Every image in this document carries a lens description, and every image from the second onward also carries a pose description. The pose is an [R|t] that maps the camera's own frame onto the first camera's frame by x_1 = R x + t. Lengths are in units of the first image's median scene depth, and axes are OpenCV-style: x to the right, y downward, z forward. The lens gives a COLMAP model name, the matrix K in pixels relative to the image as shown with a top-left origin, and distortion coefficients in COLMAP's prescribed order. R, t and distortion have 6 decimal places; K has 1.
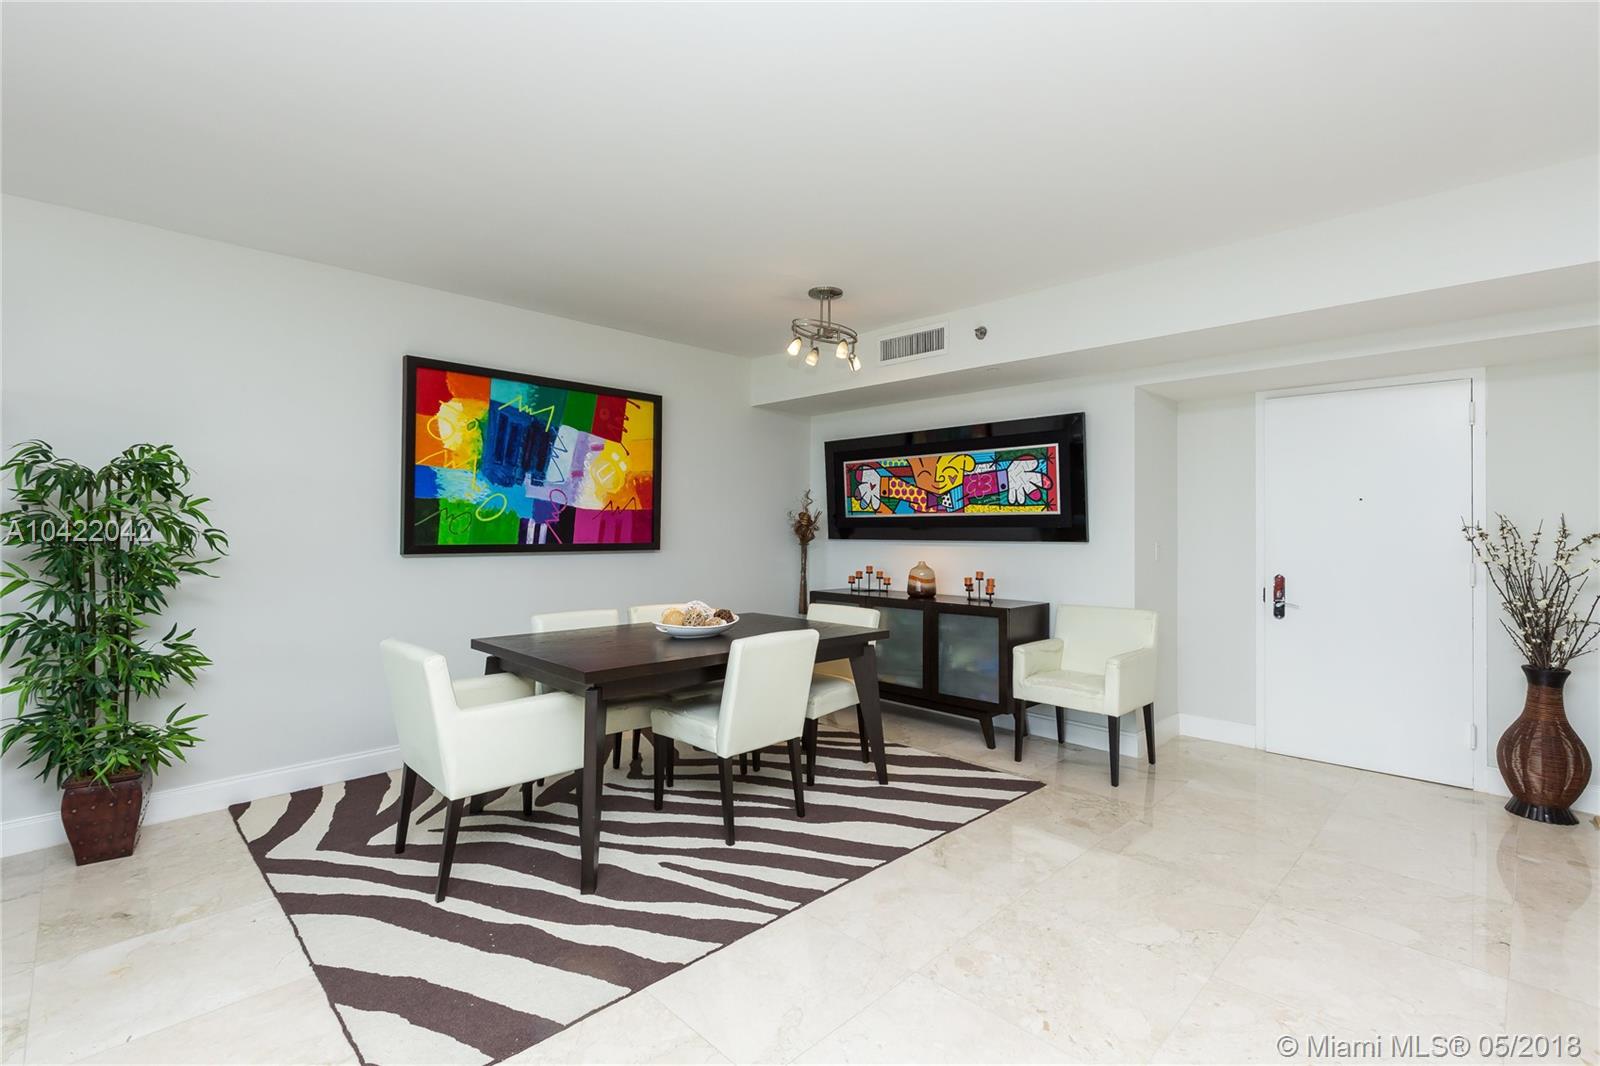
lens RADIAL K [[729.5, 0, 843.5], [0, 729.5, 519.6], [0, 0, 1]] dist [0.001321, 0.000507]
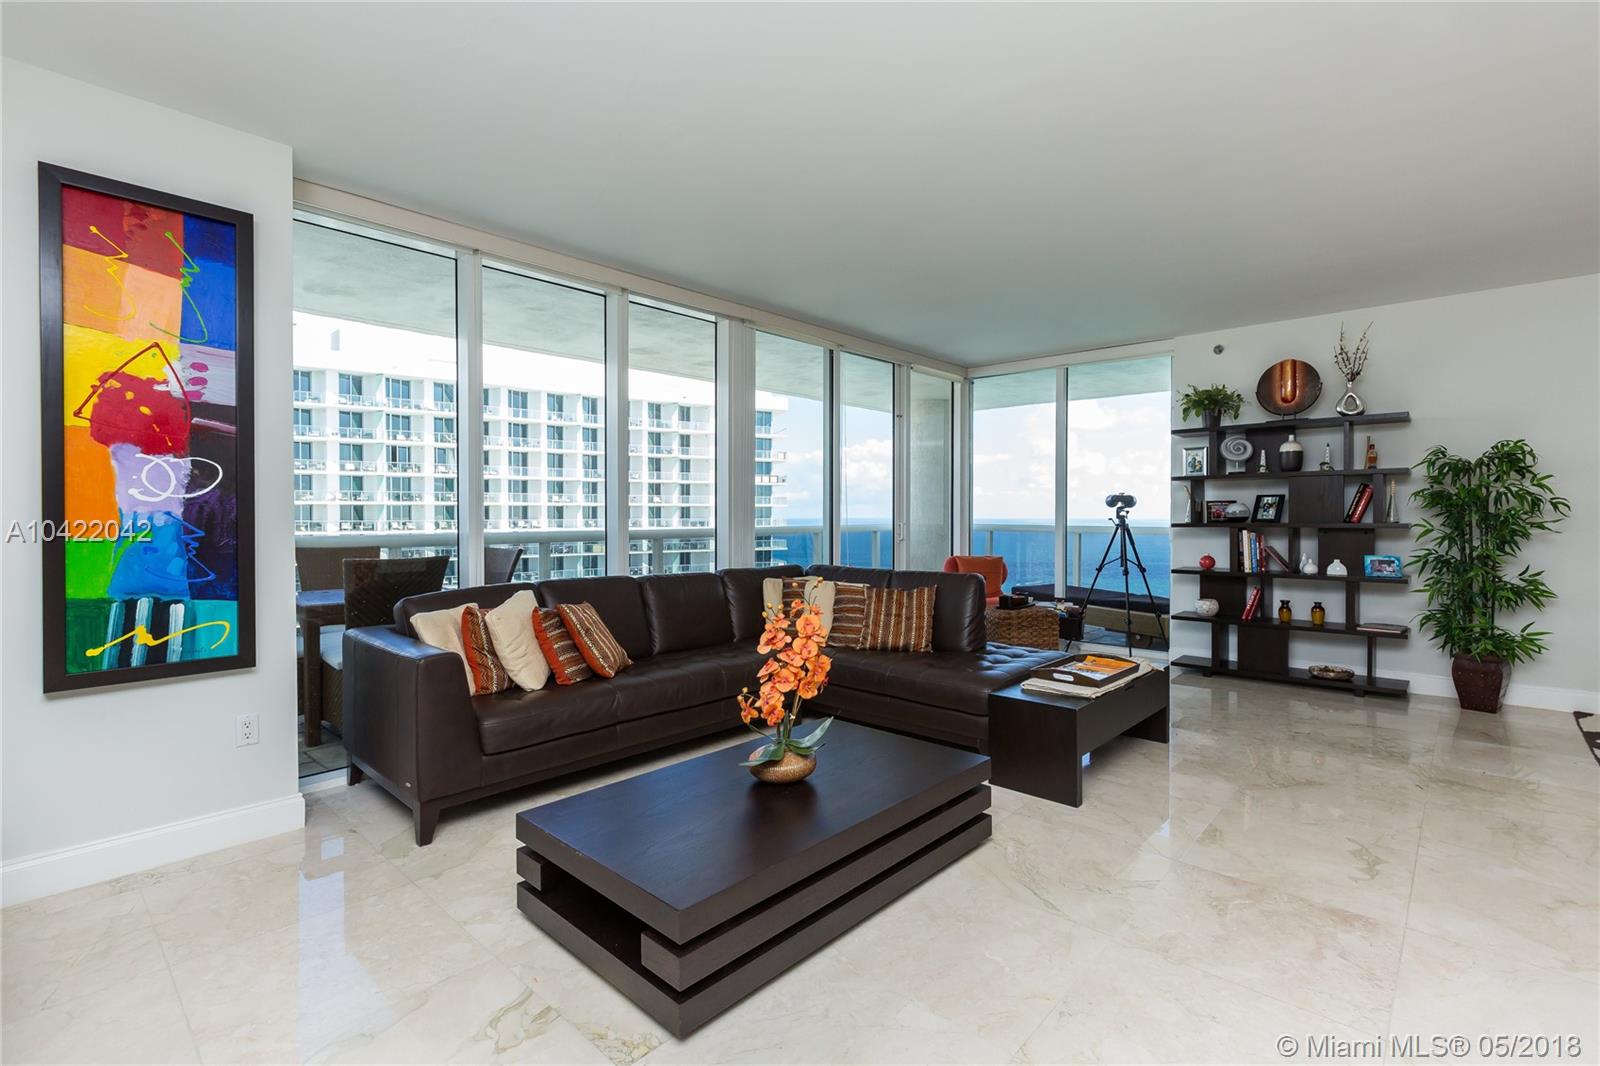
lens RADIAL K [[743.5, 0, 731.9], [0, 743.5, 527.6], [0, 0, 1]] dist [0.000711, -0.000789]
pose [[-0.017824, 0.011405, -0.999776, 0.402861], [0.011289, 0.999874, 0.011204, 0.026633], [0.999777, -0.011086, -0.017950, -0.376504]]
